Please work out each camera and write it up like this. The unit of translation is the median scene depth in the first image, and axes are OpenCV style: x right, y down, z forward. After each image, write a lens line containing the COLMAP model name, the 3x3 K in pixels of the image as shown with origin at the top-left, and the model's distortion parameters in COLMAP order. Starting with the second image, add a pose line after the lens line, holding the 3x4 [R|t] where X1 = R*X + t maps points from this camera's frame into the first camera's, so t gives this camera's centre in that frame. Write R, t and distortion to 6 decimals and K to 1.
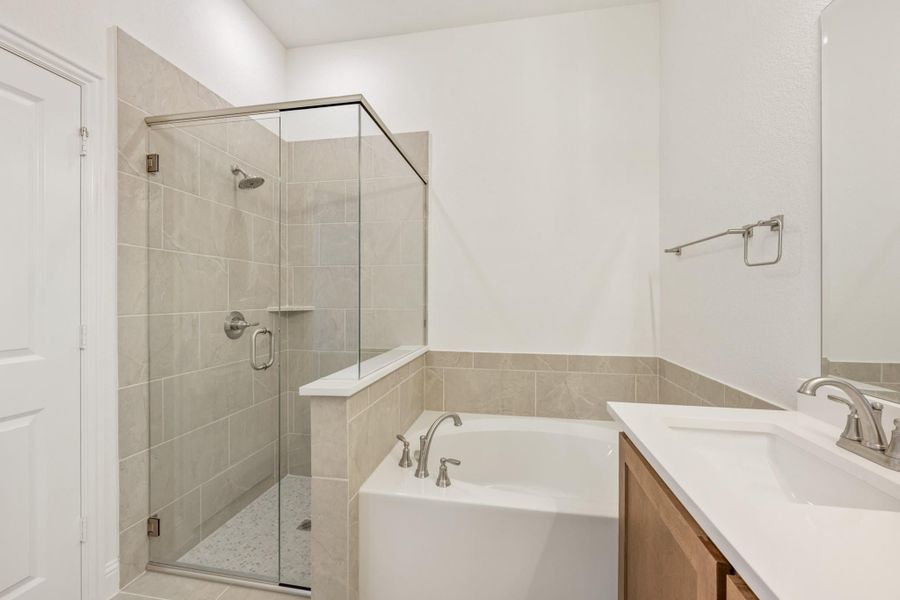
lens RADIAL K [[367.2, 0, 450.0], [0, 367.2, 300.0], [0, 0, 1]] dist [-0.000392, -0.000079]
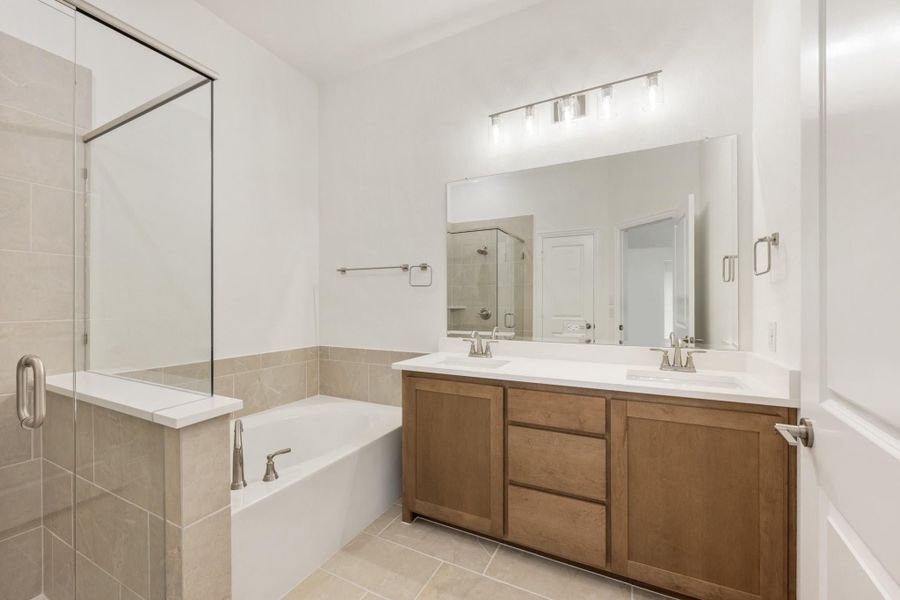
lens RADIAL K [[367.2, 0, 450.0], [0, 367.2, 300.0], [0, 0, 1]] dist [-0.000392, -0.000079]
pose [[0.292620, 0.004072, 0.956220, -0.875969], [0.008268, 0.999943, -0.006789, -0.001429], [-0.956193, 0.009893, 0.292569, 0.192928]]
